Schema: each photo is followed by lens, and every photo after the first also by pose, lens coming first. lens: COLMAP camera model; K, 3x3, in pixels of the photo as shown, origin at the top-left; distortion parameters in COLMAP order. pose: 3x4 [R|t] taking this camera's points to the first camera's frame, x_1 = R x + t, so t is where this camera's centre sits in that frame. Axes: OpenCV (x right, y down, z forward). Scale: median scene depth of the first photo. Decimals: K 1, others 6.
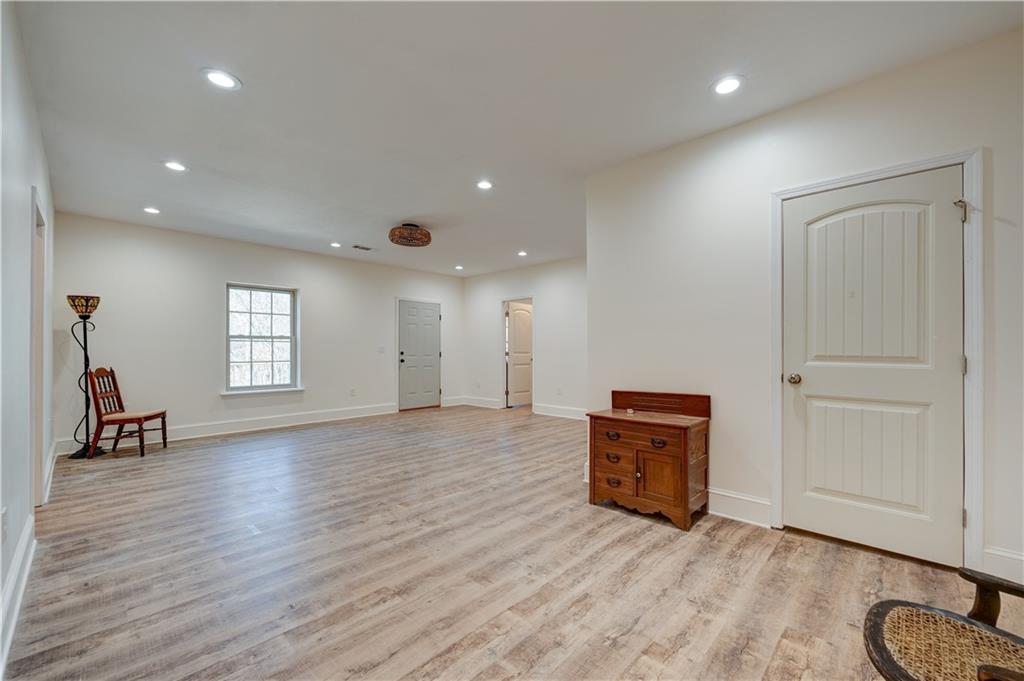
lens RADIAL K [[411.9, 0, 512.8], [0, 411.9, 345.9], [0, 0, 1]] dist [-0.002754, -0.000034]
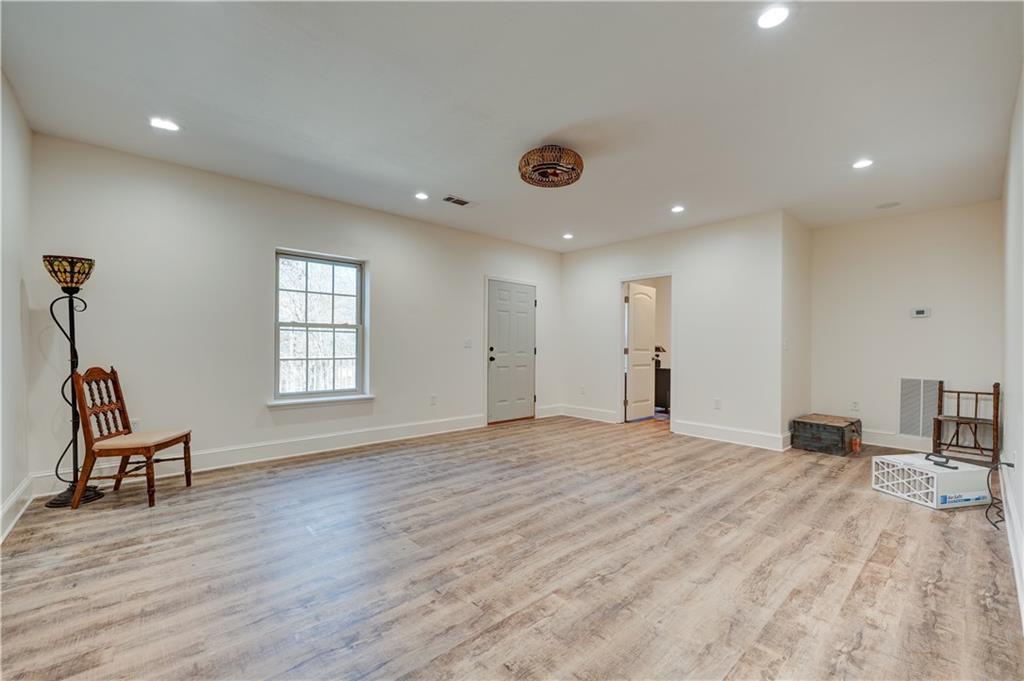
lens RADIAL K [[411.9, 0, 511.0], [0, 411.9, 344.2], [0, 0, 1]] dist [-0.002754, -0.000034]
pose [[0.996666, 0.010236, -0.080941, -0.269169], [-0.009647, 0.999924, 0.007661, 0.004032], [0.081014, -0.006854, 0.996689, 0.375967]]
